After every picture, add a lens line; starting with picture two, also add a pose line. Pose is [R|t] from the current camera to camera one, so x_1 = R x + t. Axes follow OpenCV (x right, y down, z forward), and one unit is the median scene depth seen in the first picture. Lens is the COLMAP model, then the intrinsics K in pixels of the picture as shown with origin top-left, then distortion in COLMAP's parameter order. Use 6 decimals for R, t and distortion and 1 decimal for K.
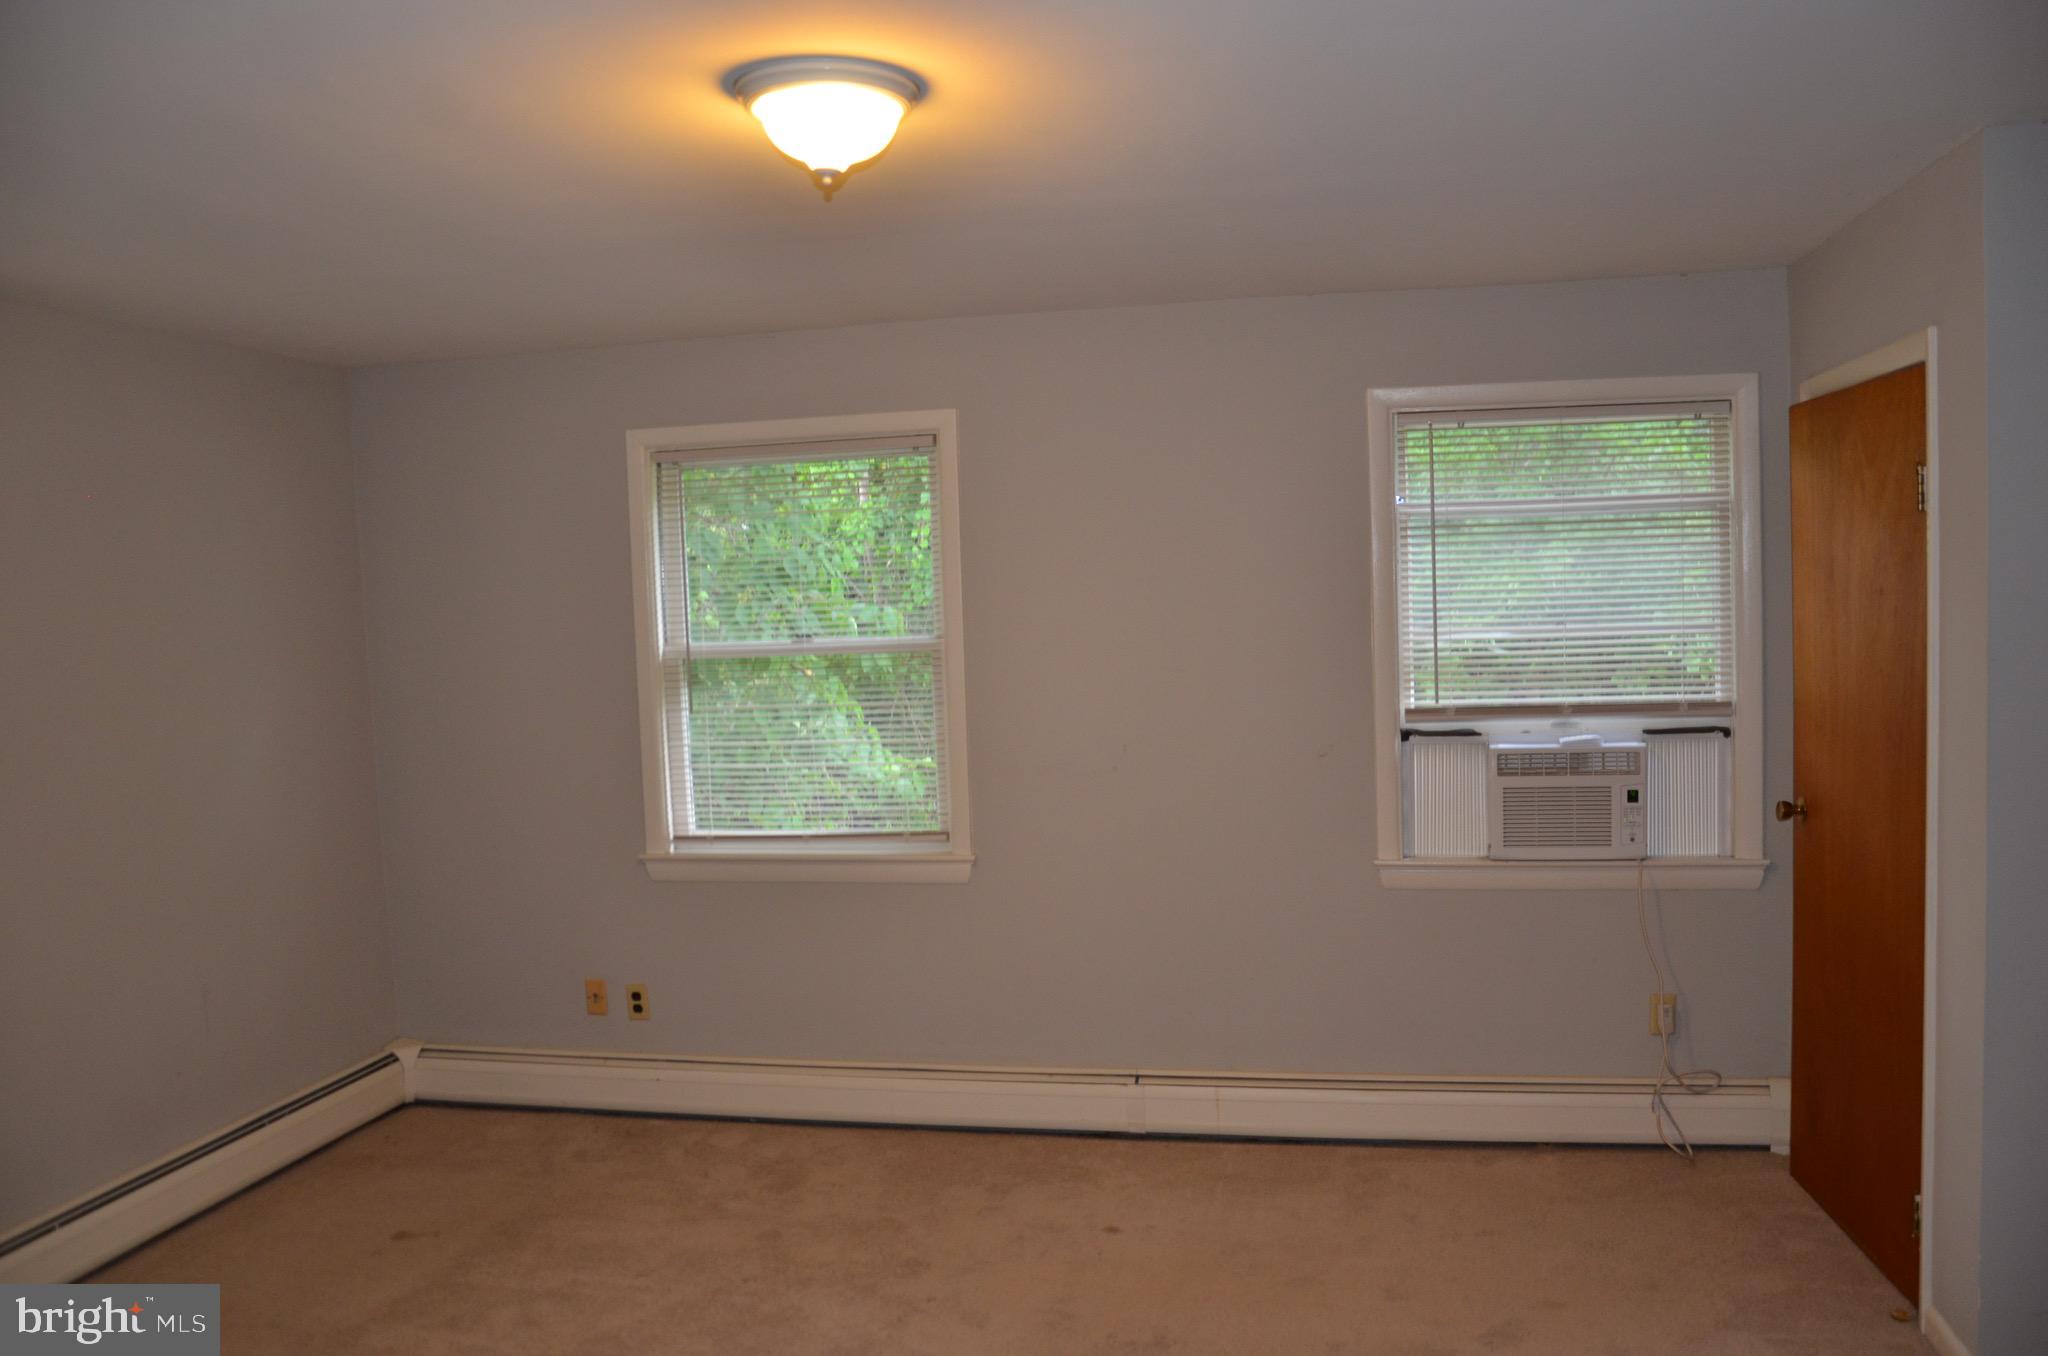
lens RADIAL K [[1657.6, 0, 1025.9], [0, 1657.6, 673.2], [0, 0, 1]] dist [-0.073830, -0.000225]
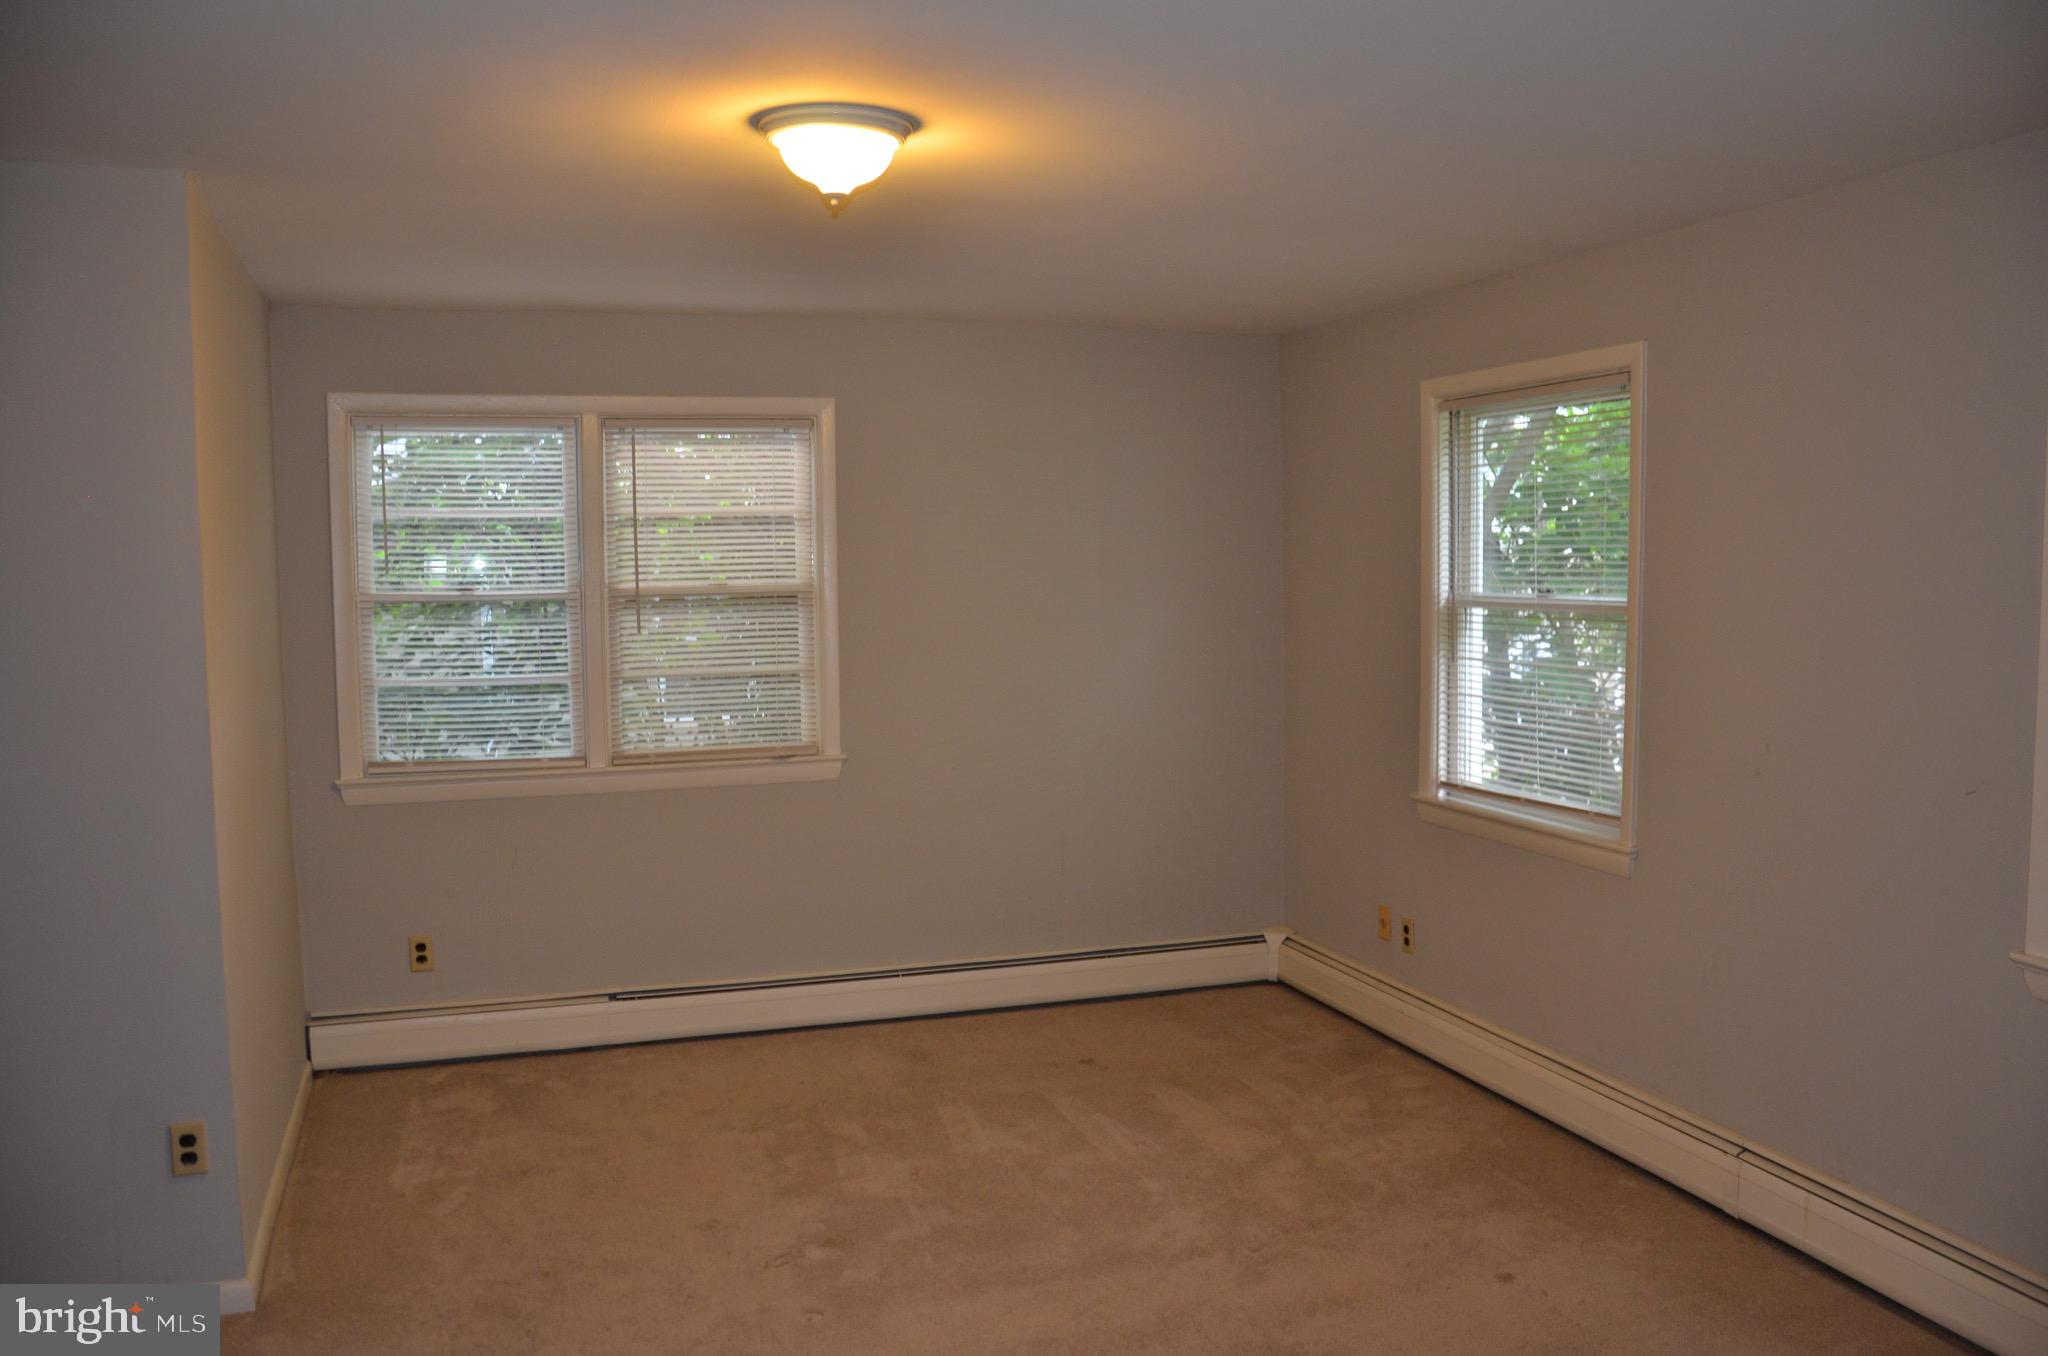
lens RADIAL K [[1657.6, 0, 1026.8], [0, 1657.6, 677.3], [0, 0, 1]] dist [-0.073830, -0.000225]
pose [[0.512634, 0.094348, -0.853407, 0.532413], [-0.056077, 0.995501, 0.076373, -0.029235], [0.856774, 0.008705, 0.515619, 0.268581]]
